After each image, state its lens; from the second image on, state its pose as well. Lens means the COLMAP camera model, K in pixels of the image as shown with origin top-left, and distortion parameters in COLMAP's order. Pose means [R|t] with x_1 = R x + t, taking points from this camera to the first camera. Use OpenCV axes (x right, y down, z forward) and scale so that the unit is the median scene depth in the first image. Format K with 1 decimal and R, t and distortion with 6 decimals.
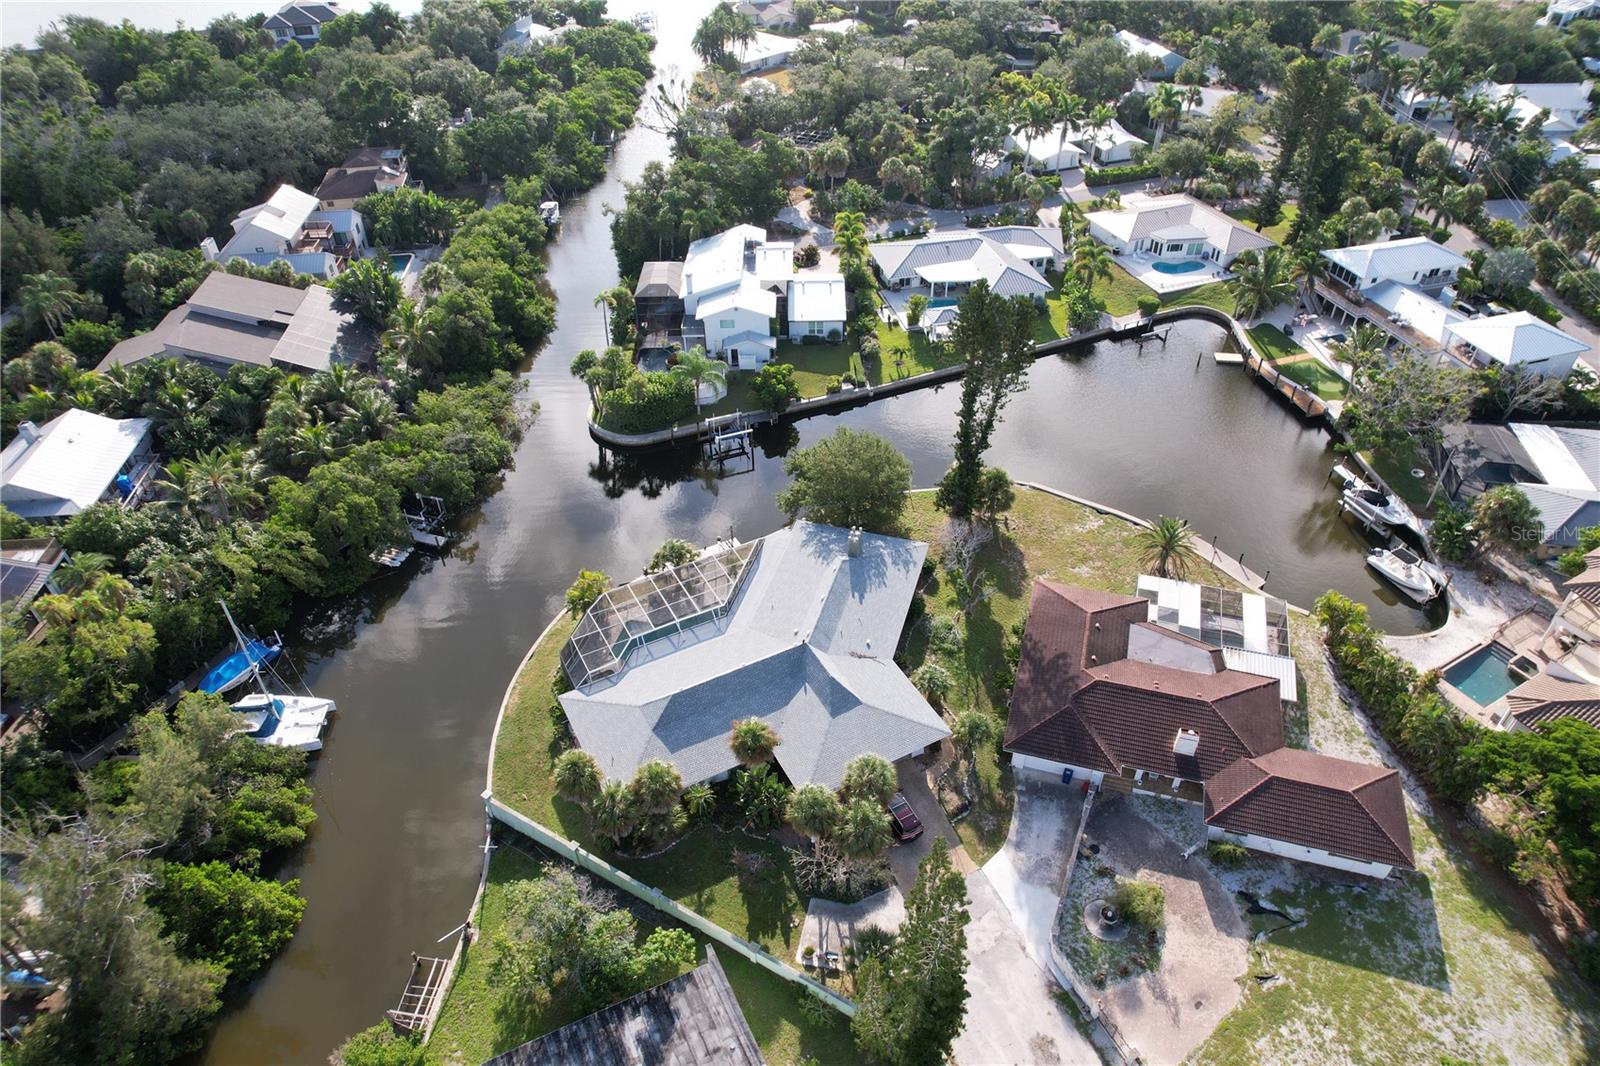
lens RADIAL K [[1021.9, 0, 807.7], [0, 1021.9, 542.5], [0, 0, 1]] dist [-0.077209, 0.069542]
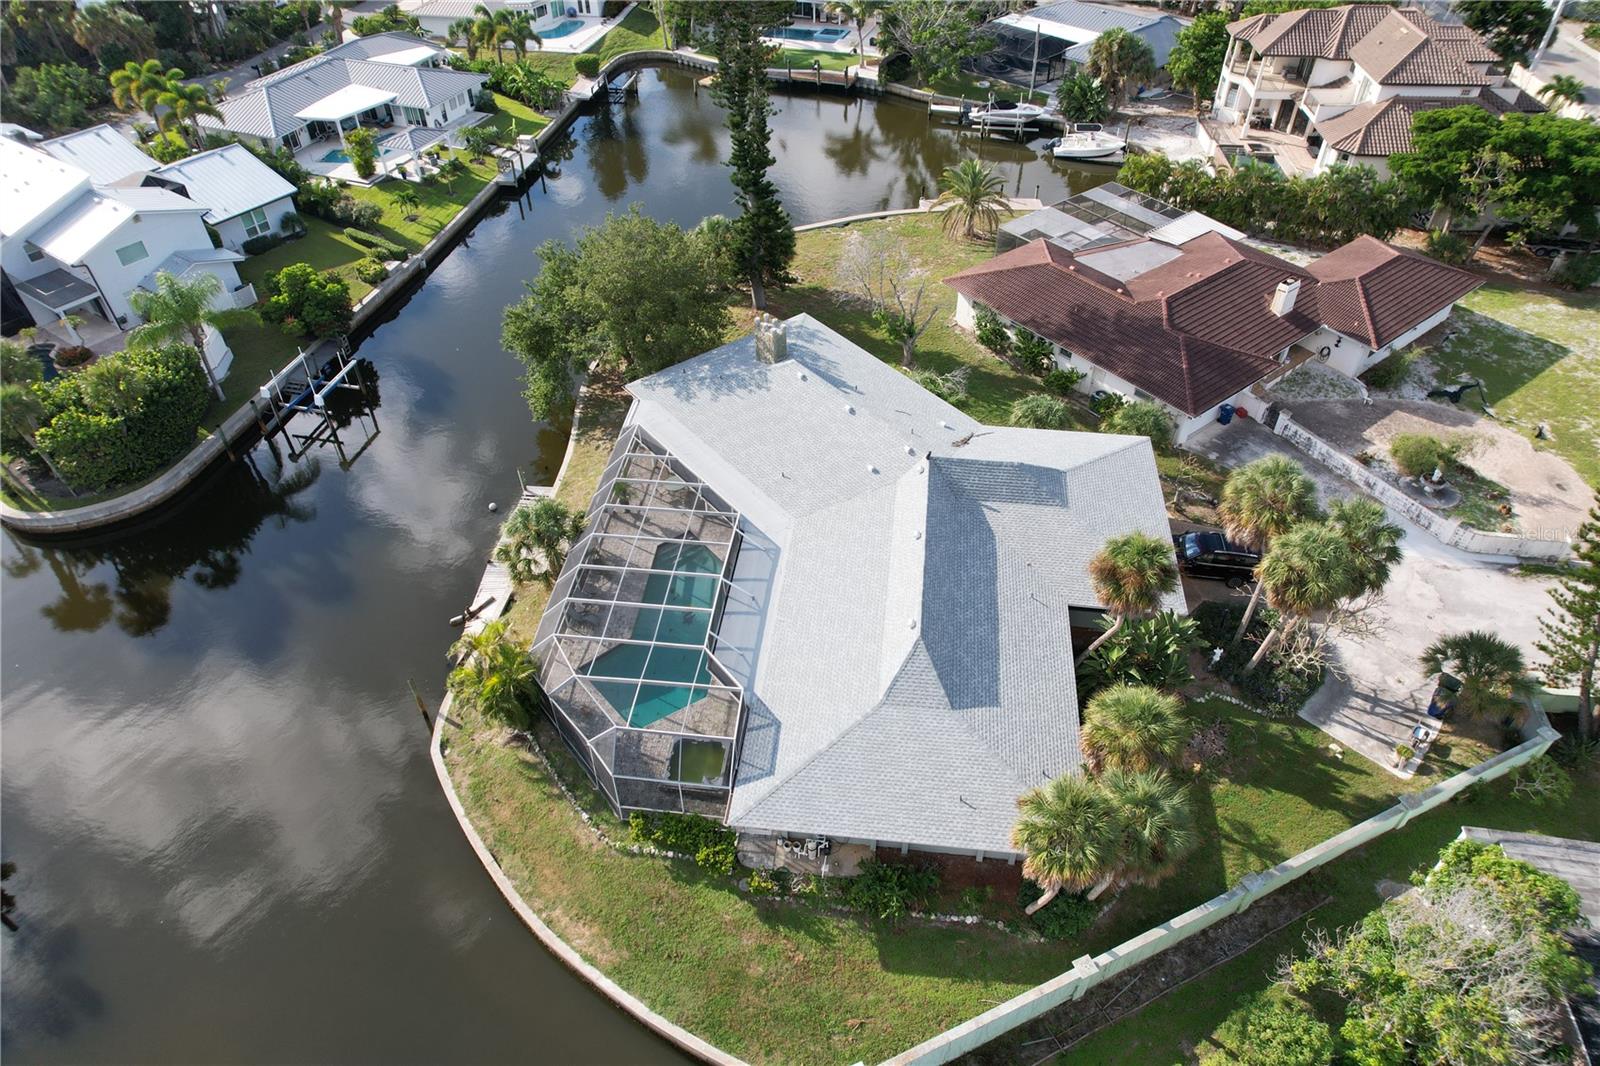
lens RADIAL K [[1021.9, 0, 807.7], [0, 1021.9, 540.7], [0, 0, 1]] dist [-0.077209, 0.069542]
pose [[0.575357, -0.547197, 0.607898, -0.335942], [0.528382, 0.816001, 0.234424, -0.029316], [-0.624322, 0.186325, 0.758621, 0.477498]]
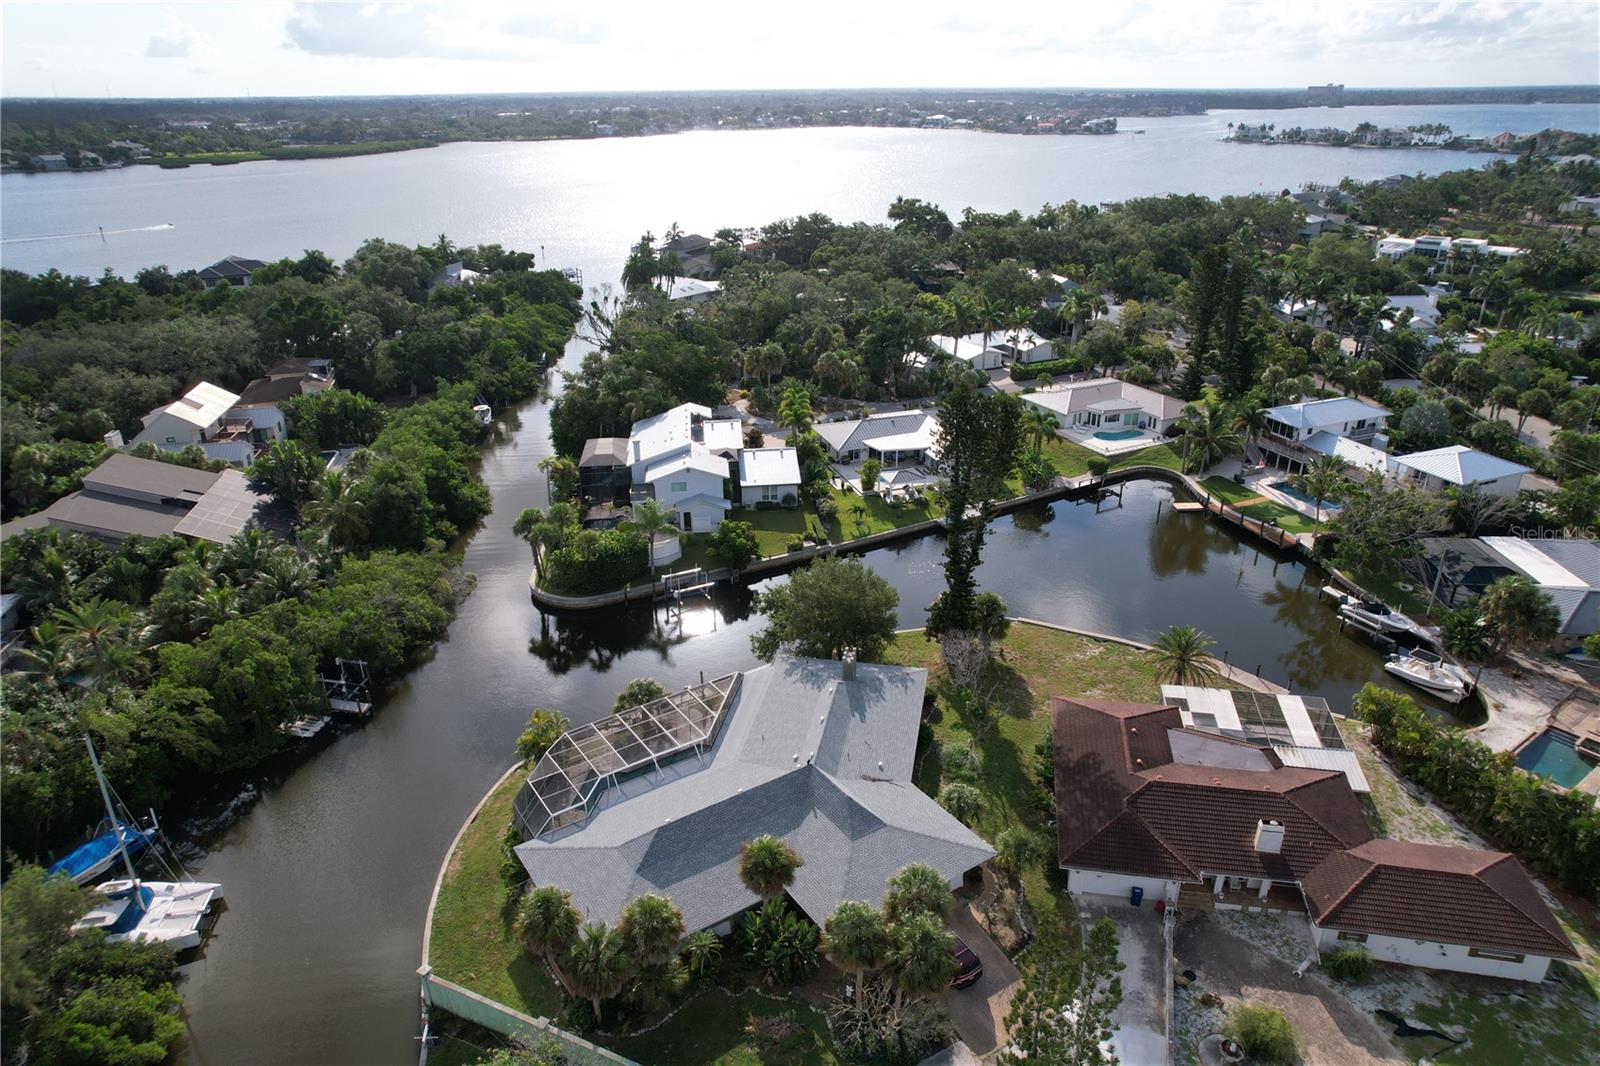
lens RADIAL K [[1021.9, 0, 810.7], [0, 1021.9, 540.6], [0, 0, 1]] dist [-0.077209, 0.069542]
pose [[0.994652, -0.041366, 0.094637, -0.058709], [0.065416, 0.961387, -0.267312, 0.115250], [-0.079926, 0.272073, 0.958952, 0.107562]]
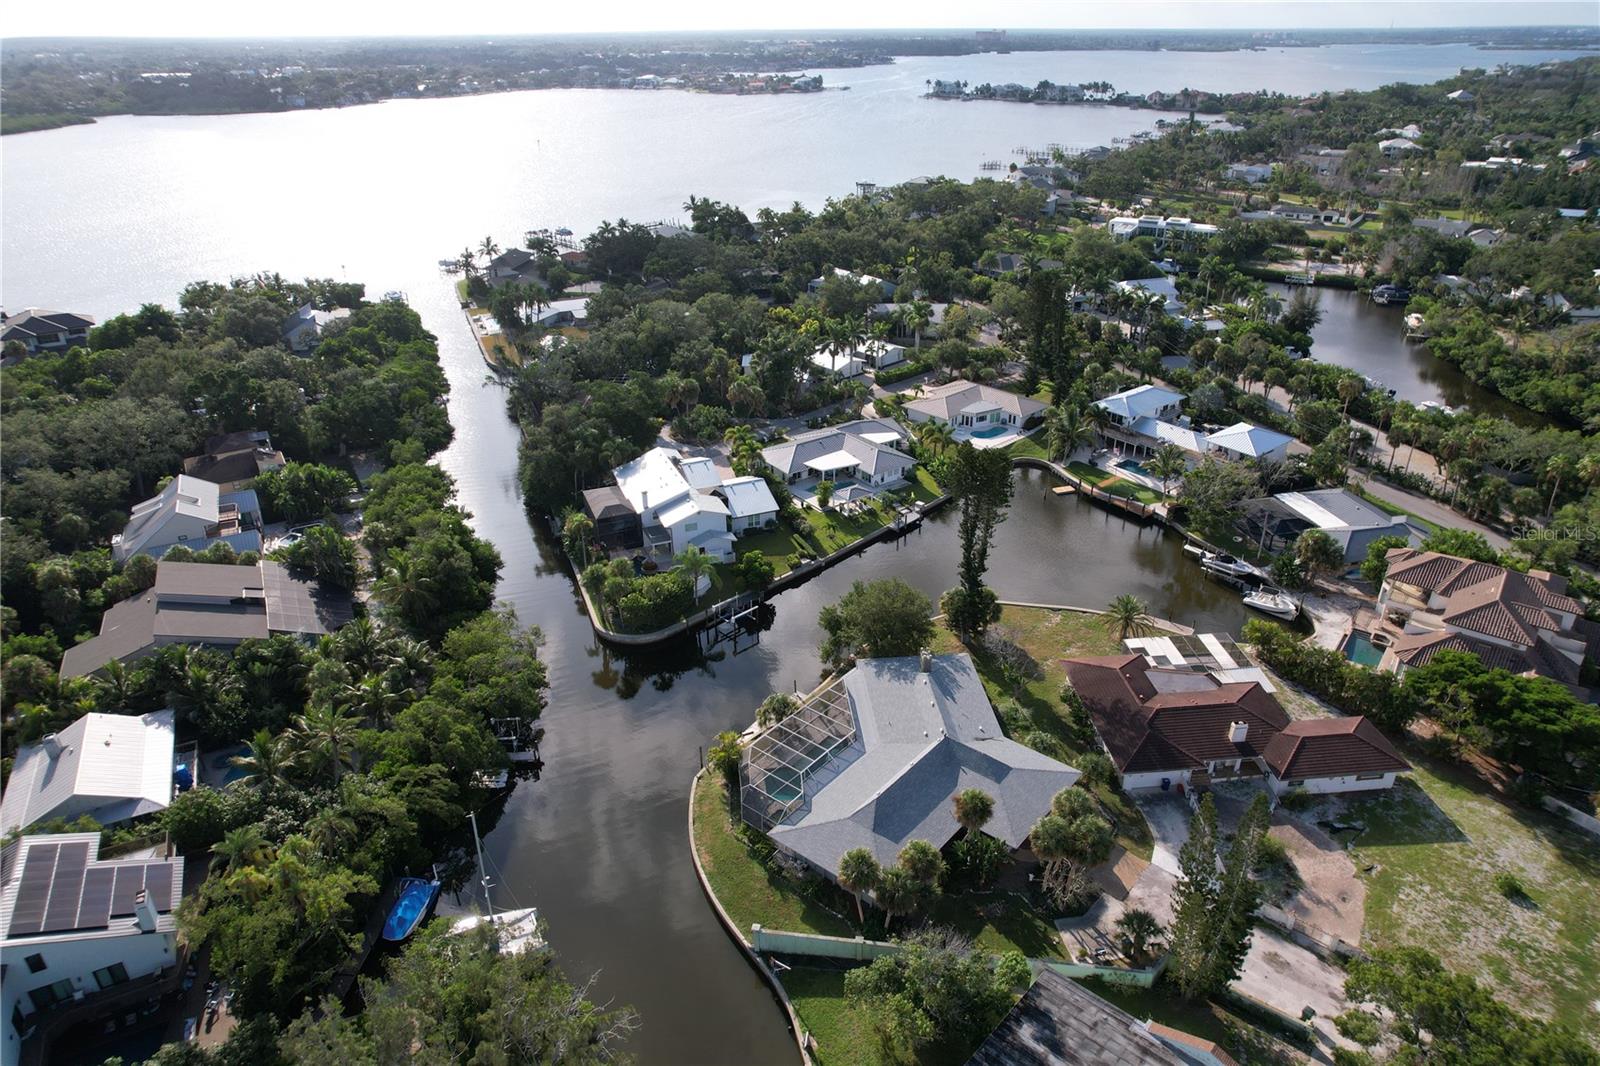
lens RADIAL K [[1021.9, 0, 807.5], [0, 1021.9, 541.1], [0, 0, 1]] dist [-0.077209, 0.069542]
pose [[0.926900, -0.168964, 0.335123, -0.410629], [0.239687, 0.953611, -0.182142, 0.045448], [-0.288802, 0.249152, 0.924401, -0.101262]]
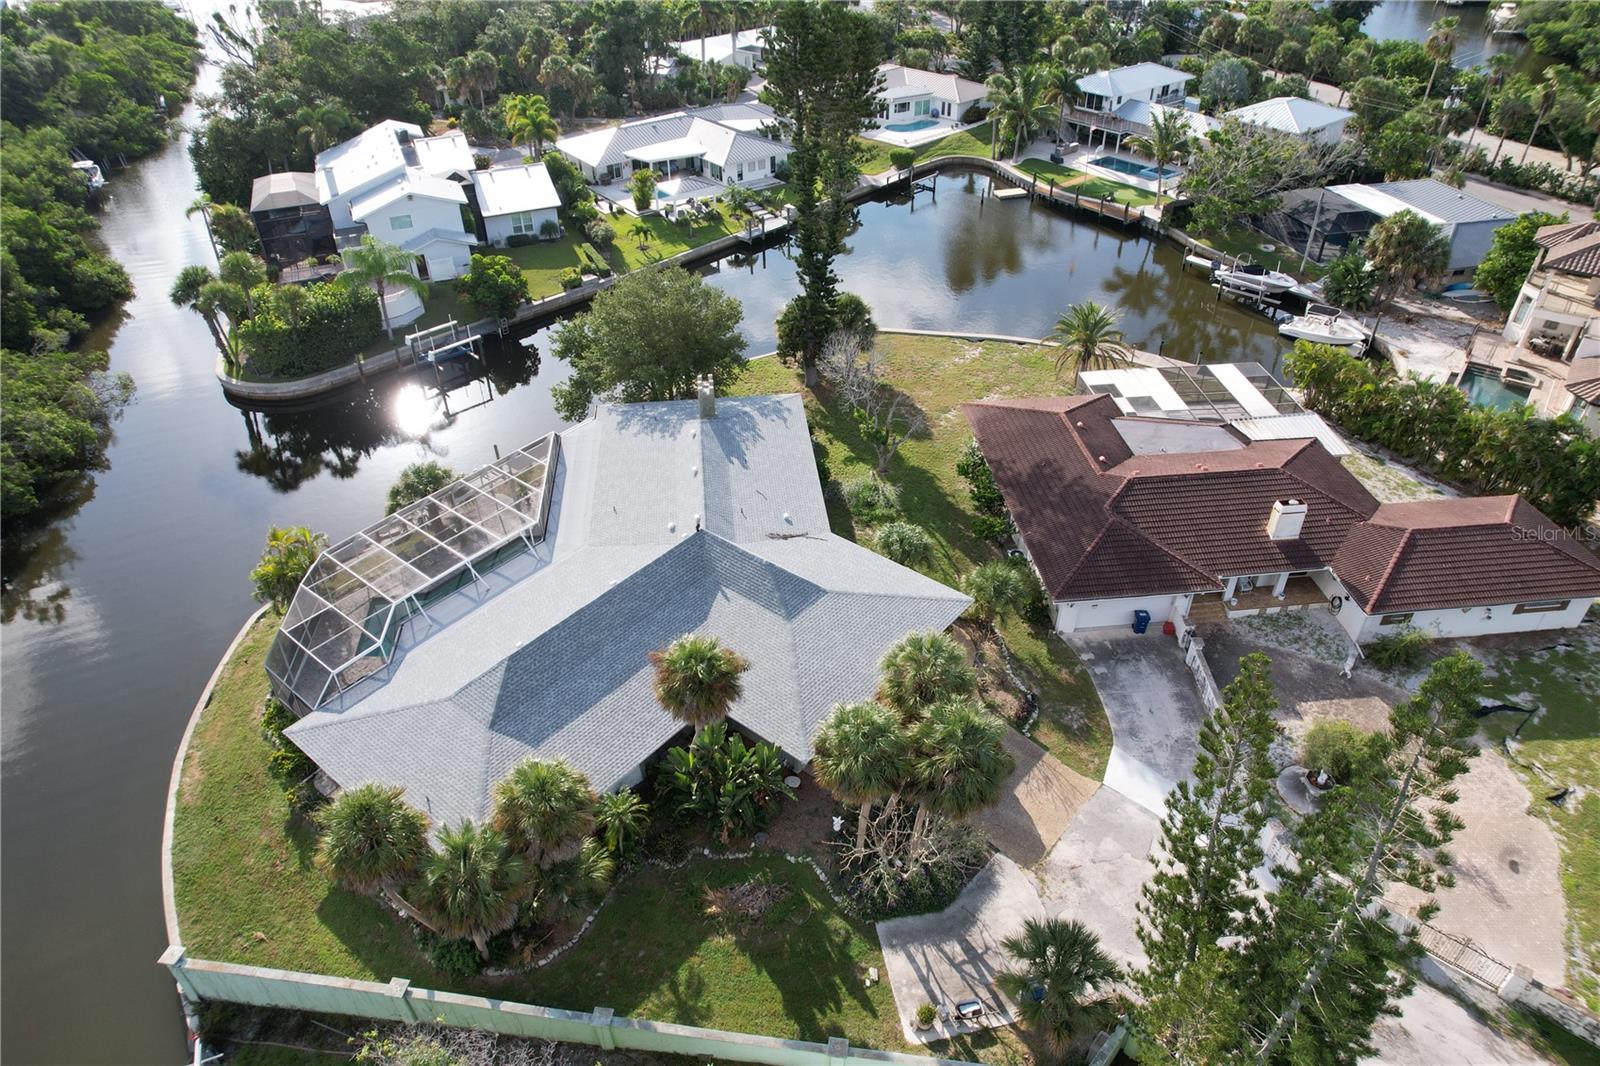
lens RADIAL K [[1021.9, 0, 805.2], [0, 1021.9, 537.2], [0, 0, 1]] dist [-0.077209, 0.069542]
pose [[0.922660, -0.228131, 0.310892, -0.104928], [0.248870, 0.968127, -0.028185, 0.106450], [-0.294553, 0.103377, 0.950027, 0.323741]]
